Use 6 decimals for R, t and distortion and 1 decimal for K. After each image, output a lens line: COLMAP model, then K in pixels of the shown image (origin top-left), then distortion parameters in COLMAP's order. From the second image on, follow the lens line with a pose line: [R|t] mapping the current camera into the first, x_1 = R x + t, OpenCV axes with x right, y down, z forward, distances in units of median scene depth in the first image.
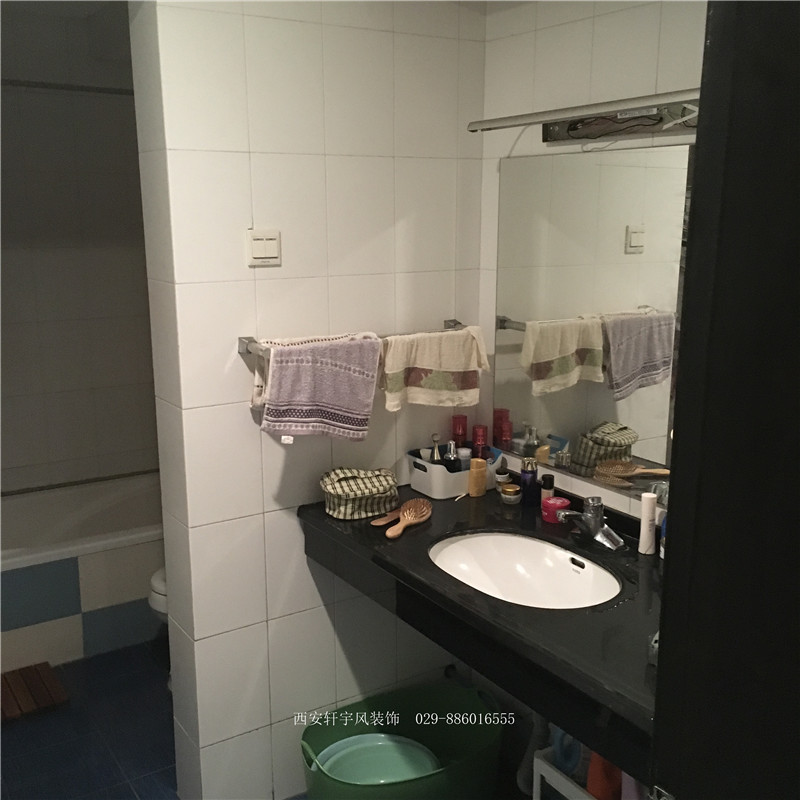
lens RADIAL K [[893.6, 0, 400.0], [0, 893.6, 400.0], [0, 0, 1]] dist [0.065255, -0.056938]
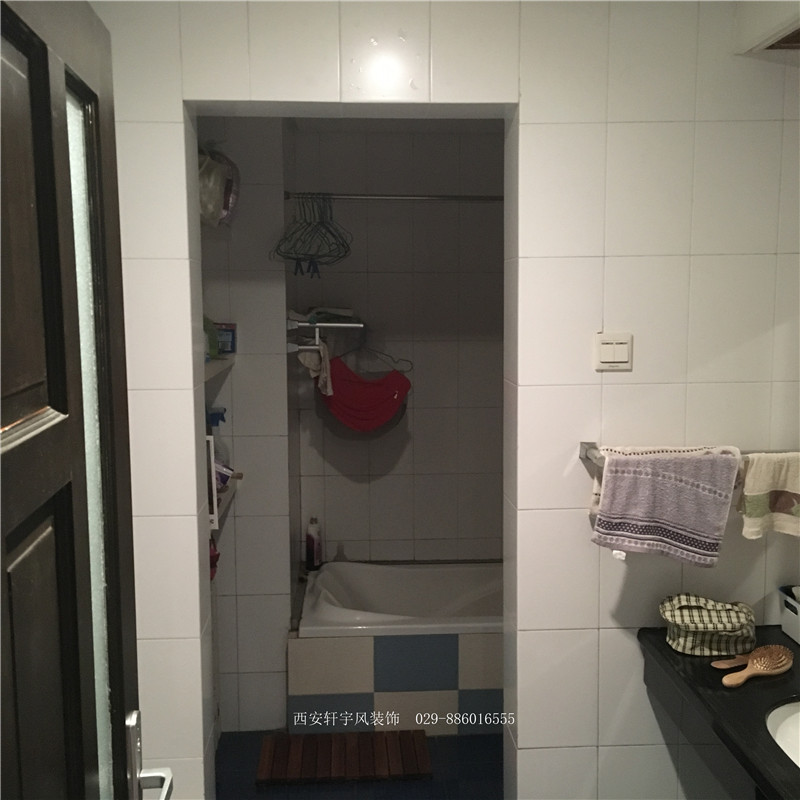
lens RADIAL K [[893.6, 0, 400.0], [0, 893.6, 400.0], [0, 0, 1]] dist [0.065255, -0.056938]
pose [[0.868350, 0.053599, -0.493047, 0.123835], [-0.099002, 0.992867, -0.066428, -0.030084], [0.485970, 0.106496, 0.867463, 0.052001]]
